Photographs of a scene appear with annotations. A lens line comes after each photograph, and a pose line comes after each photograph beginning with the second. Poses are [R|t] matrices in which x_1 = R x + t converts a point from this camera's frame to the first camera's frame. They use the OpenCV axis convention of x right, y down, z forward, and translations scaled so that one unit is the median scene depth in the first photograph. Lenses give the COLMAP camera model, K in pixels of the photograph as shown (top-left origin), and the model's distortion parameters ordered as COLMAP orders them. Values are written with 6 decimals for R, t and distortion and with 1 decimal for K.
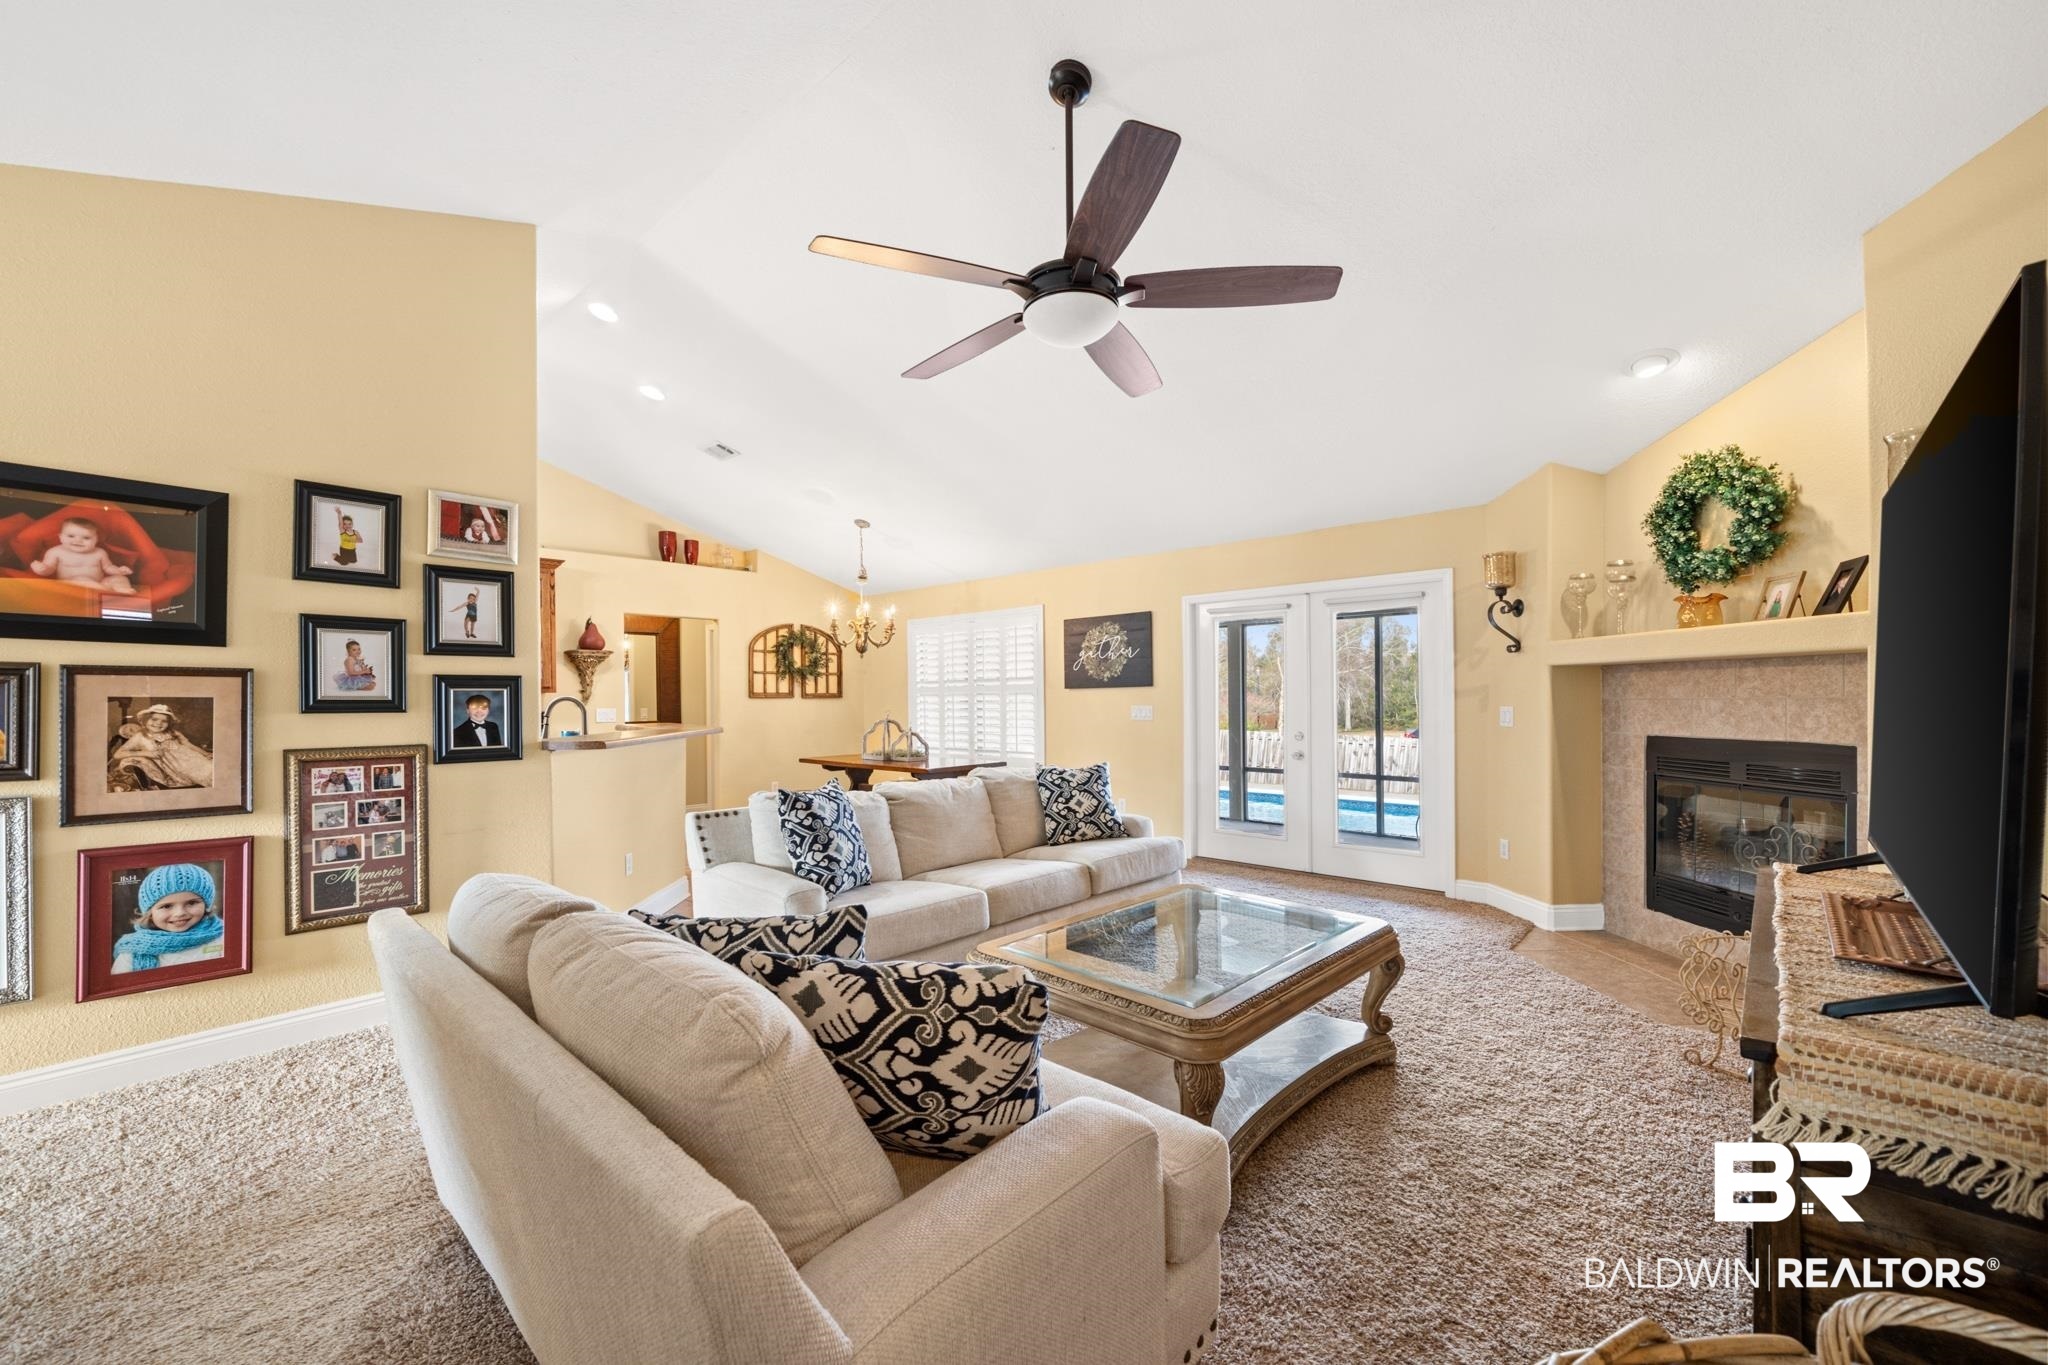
lens RADIAL K [[810.4, 0, 1024.6], [0, 810.4, 694.5], [0, 0, 1]] dist [-0.003301, -0.000215]
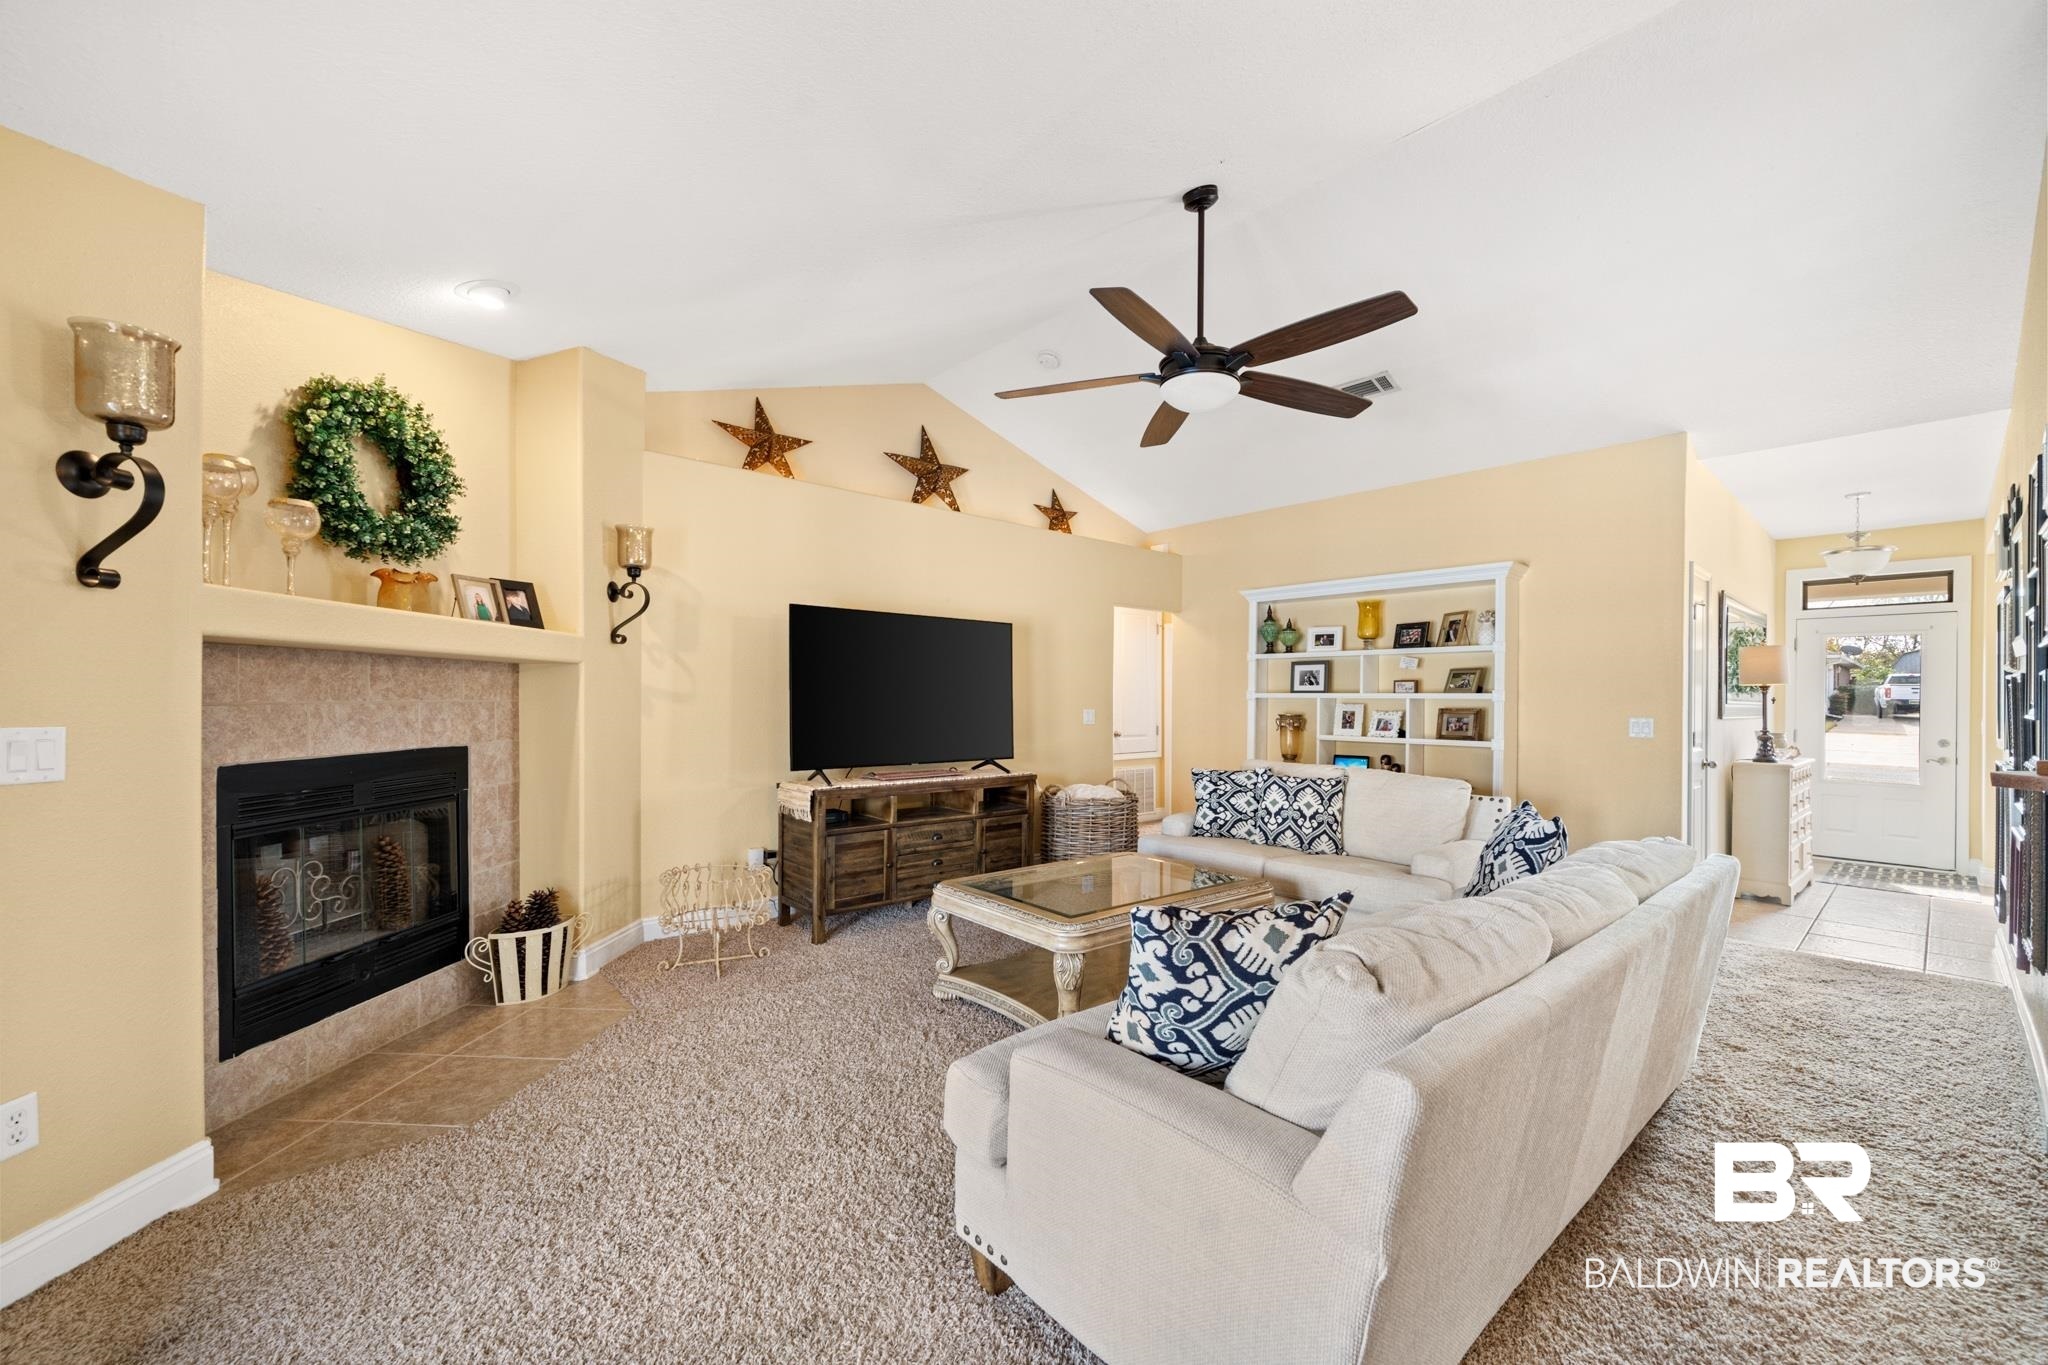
lens RADIAL K [[806.3, 0, 1022.0], [0, 806.3, 702.2], [0, 0, 1]] dist [-0.002737, -0.000245]
pose [[-0.993976, 0.001261, 0.109591, 0.078711], [0.001379, 0.999999, 0.000999, 0.002637], [-0.109590, 0.001145, -0.993976, 0.919053]]
